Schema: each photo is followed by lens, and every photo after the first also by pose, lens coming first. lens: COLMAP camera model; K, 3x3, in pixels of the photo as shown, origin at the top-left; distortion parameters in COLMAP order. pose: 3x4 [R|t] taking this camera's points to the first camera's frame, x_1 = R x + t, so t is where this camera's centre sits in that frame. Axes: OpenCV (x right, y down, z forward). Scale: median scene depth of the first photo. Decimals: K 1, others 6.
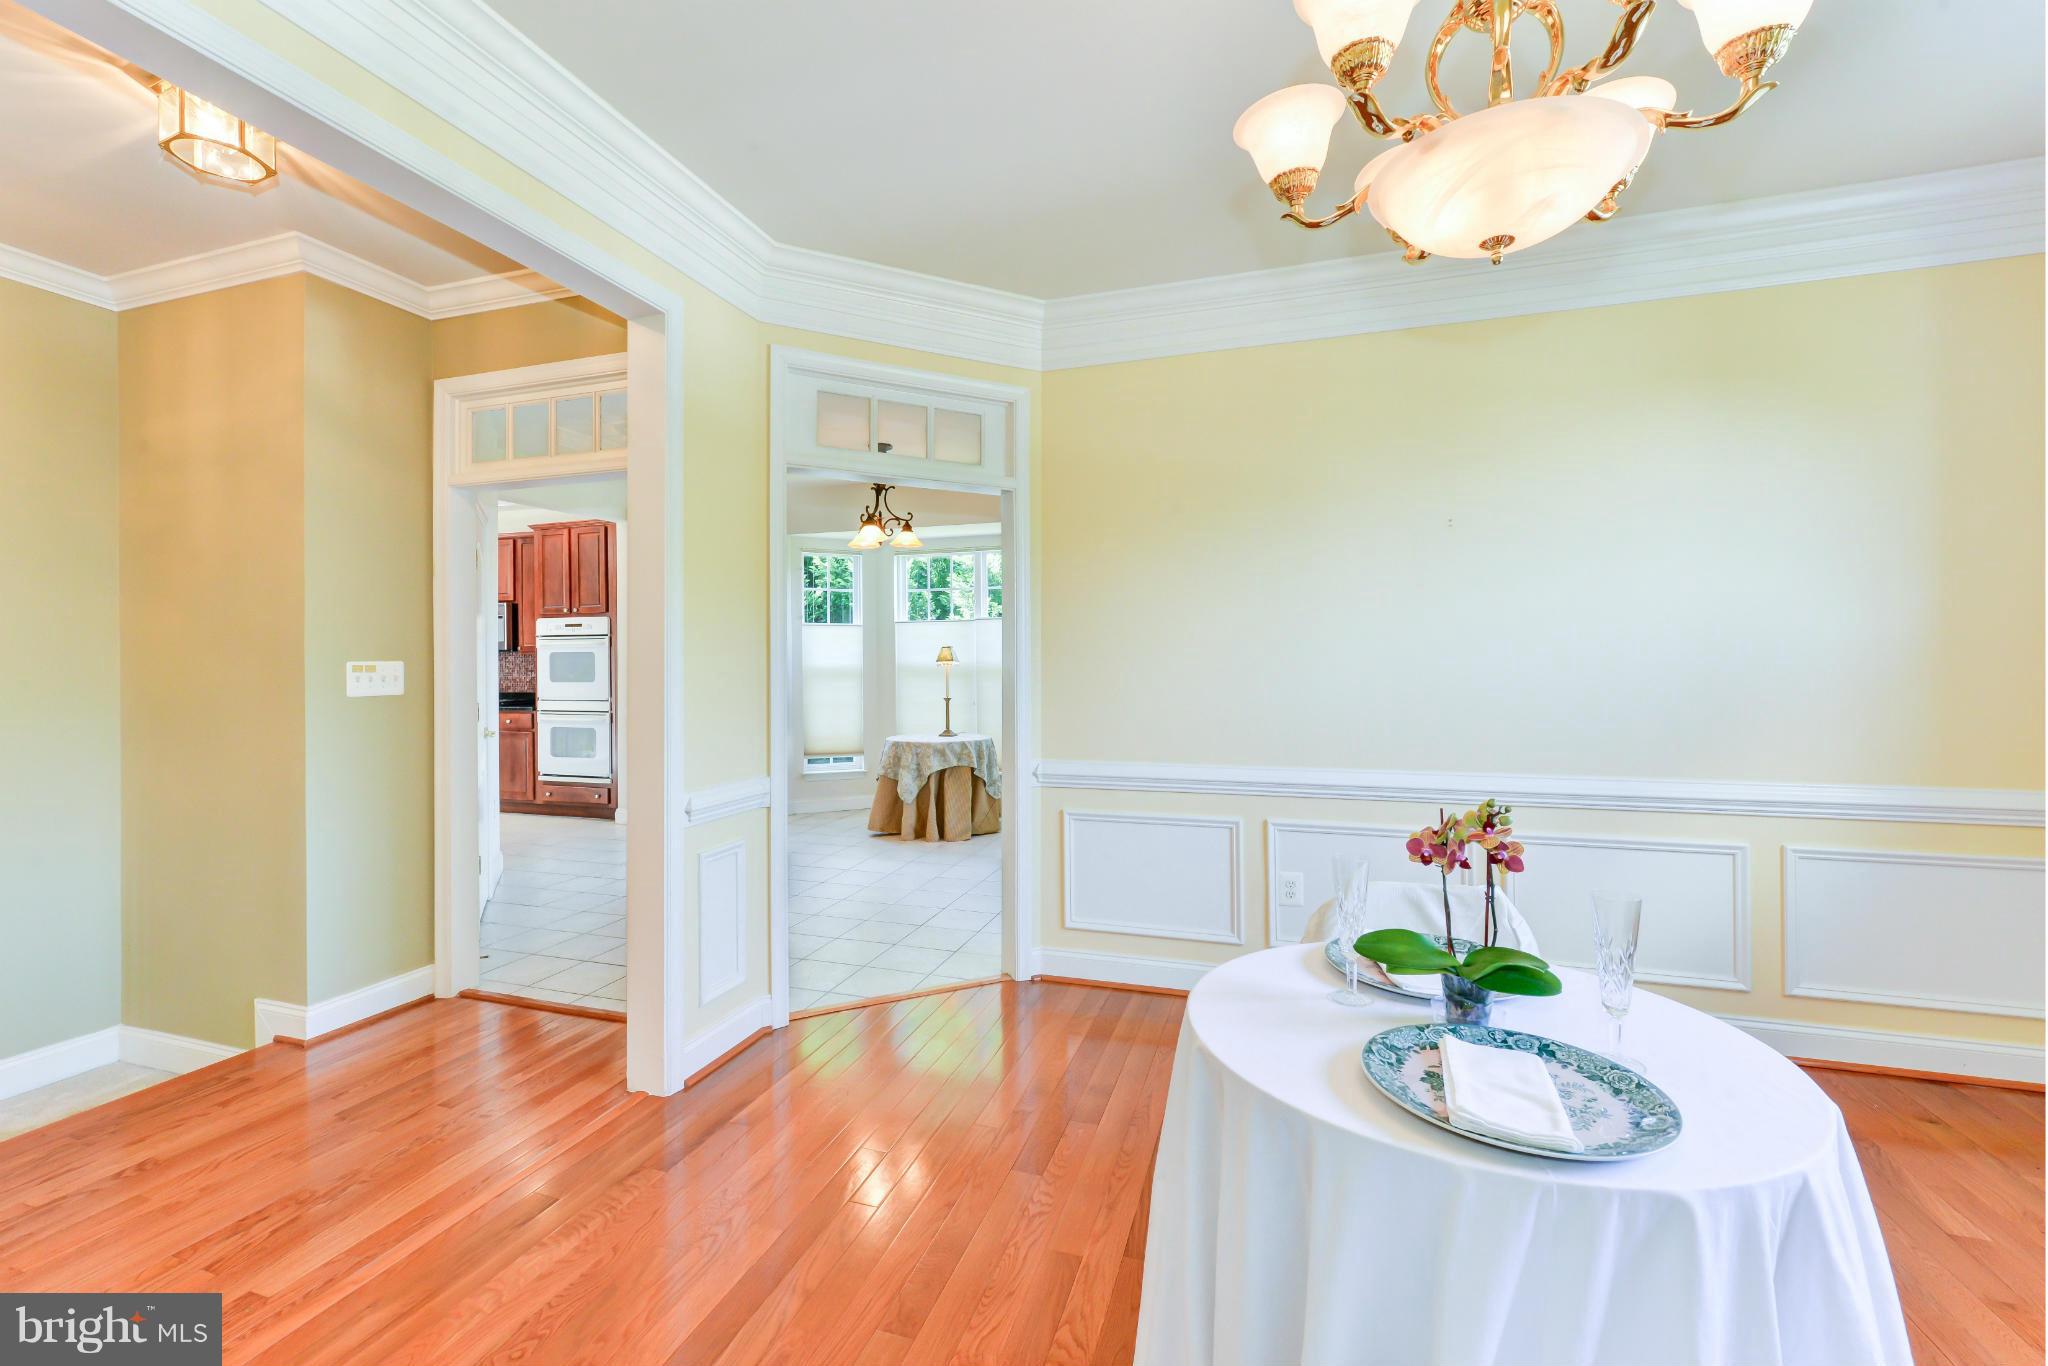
lens RADIAL K [[868.5, 0, 1016.4], [0, 868.5, 655.1], [0, 0, 1]] dist [-0.002529, 0.000490]
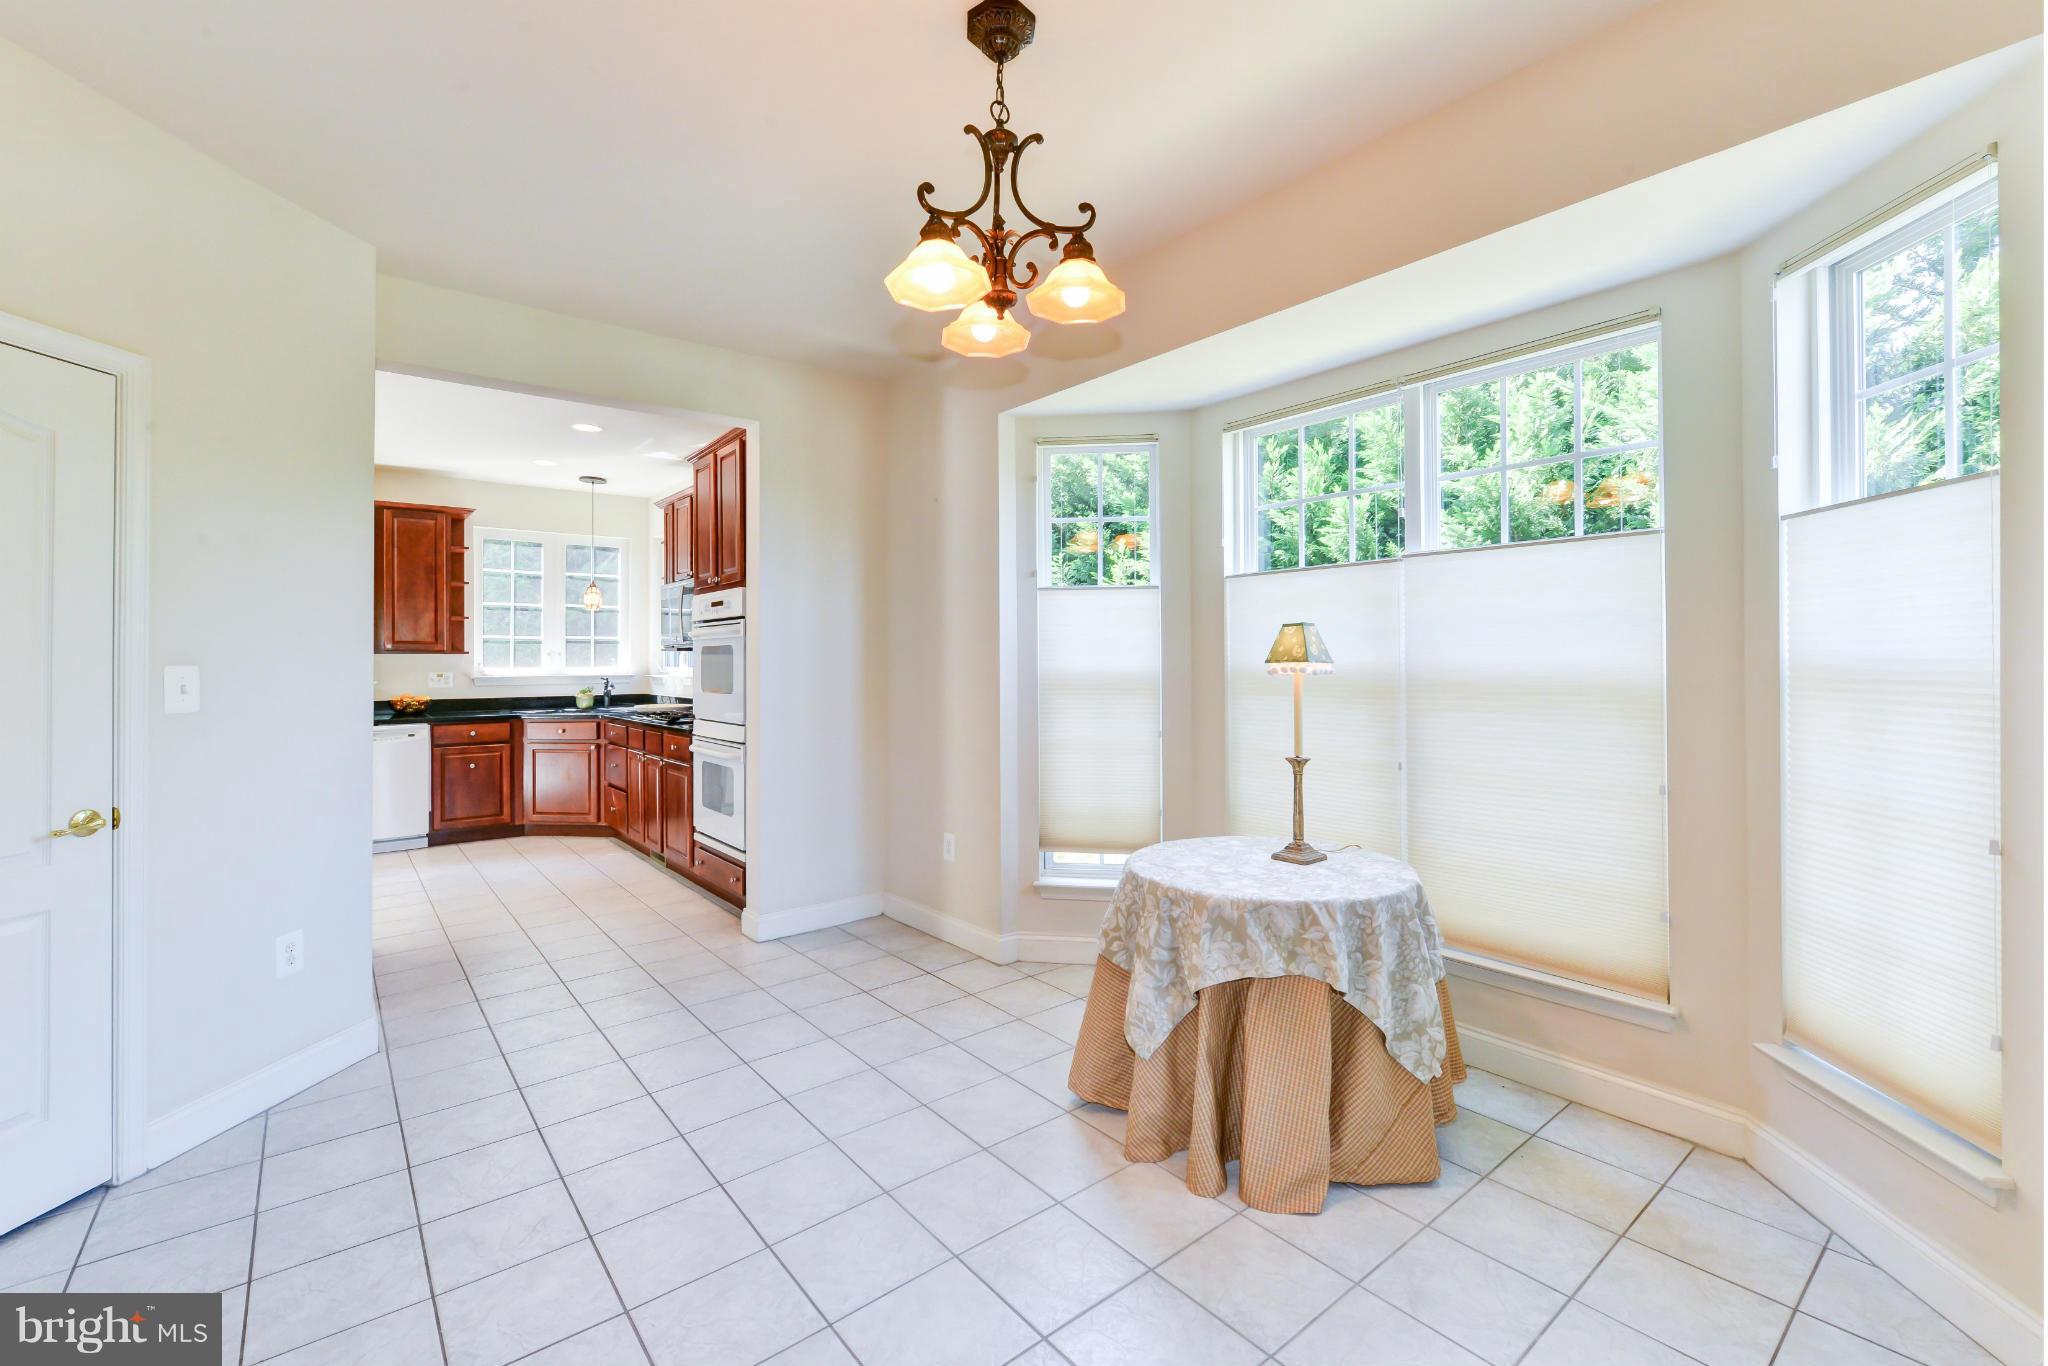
lens RADIAL K [[868.5, 0, 1016.4], [0, 868.5, 655.1], [0, 0, 1]] dist [-0.002529, 0.000490]
pose [[0.834499, -0.009078, -0.550934, 0.058486], [0.007510, 0.999959, -0.005101, 0.011052], [0.550958, 0.000119, 0.834533, 1.279330]]
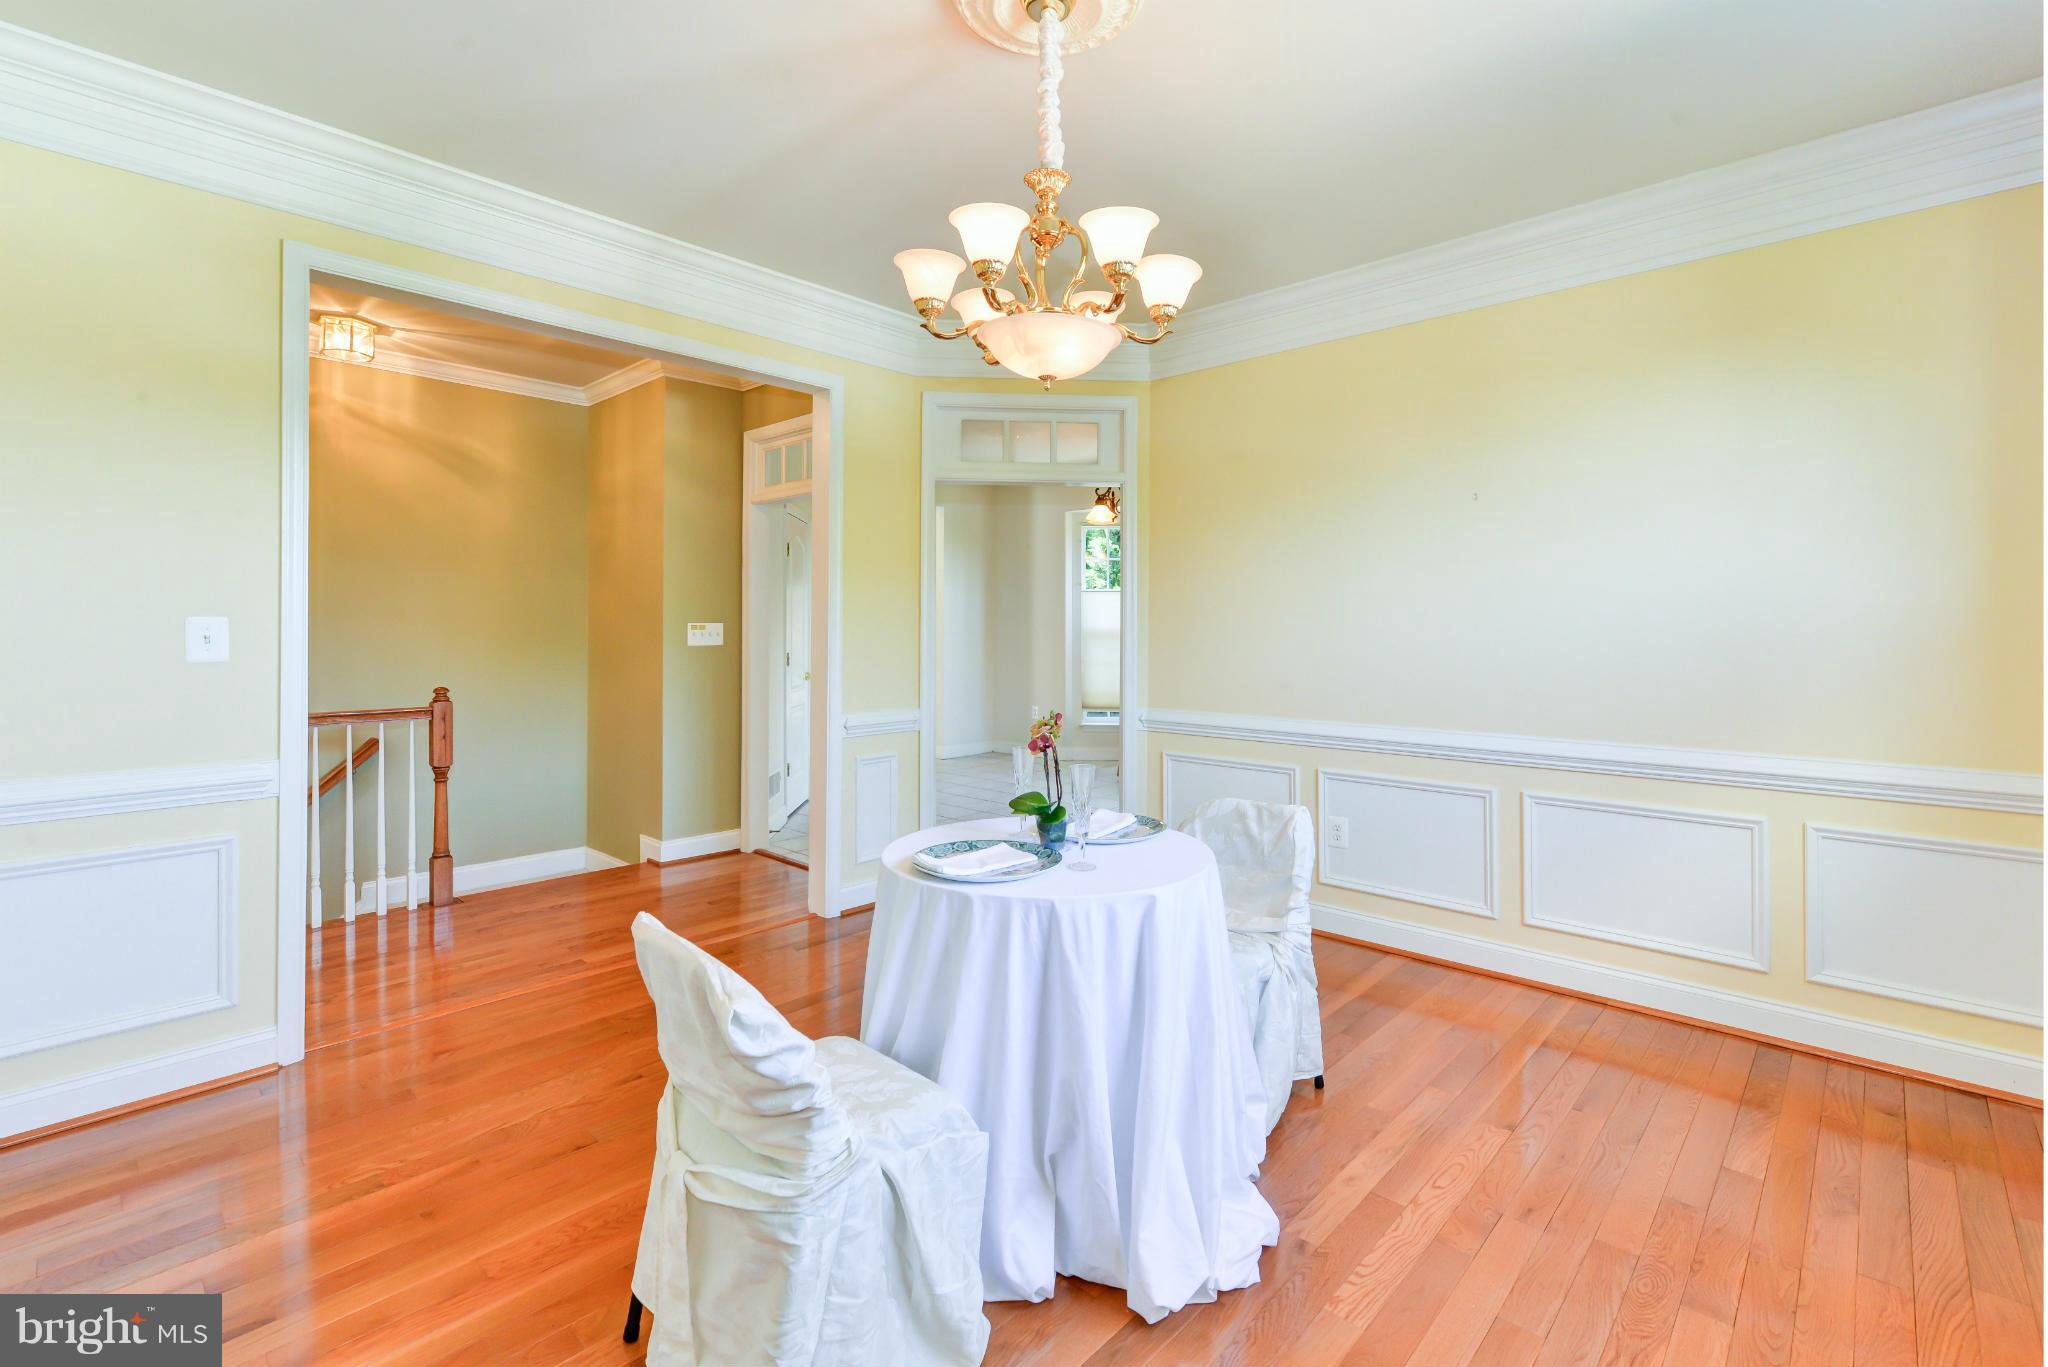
lens RADIAL K [[918.2, 0, 1061.0], [0, 918.2, 609.6], [0, 0, 1]] dist [-0.013030, 0.012427]
pose [[0.916735, -0.000995, -0.399496, 0.457796], [-0.002394, 0.999965, -0.007984, -0.004515], [0.399490, 0.008276, 0.916700, -0.215573]]
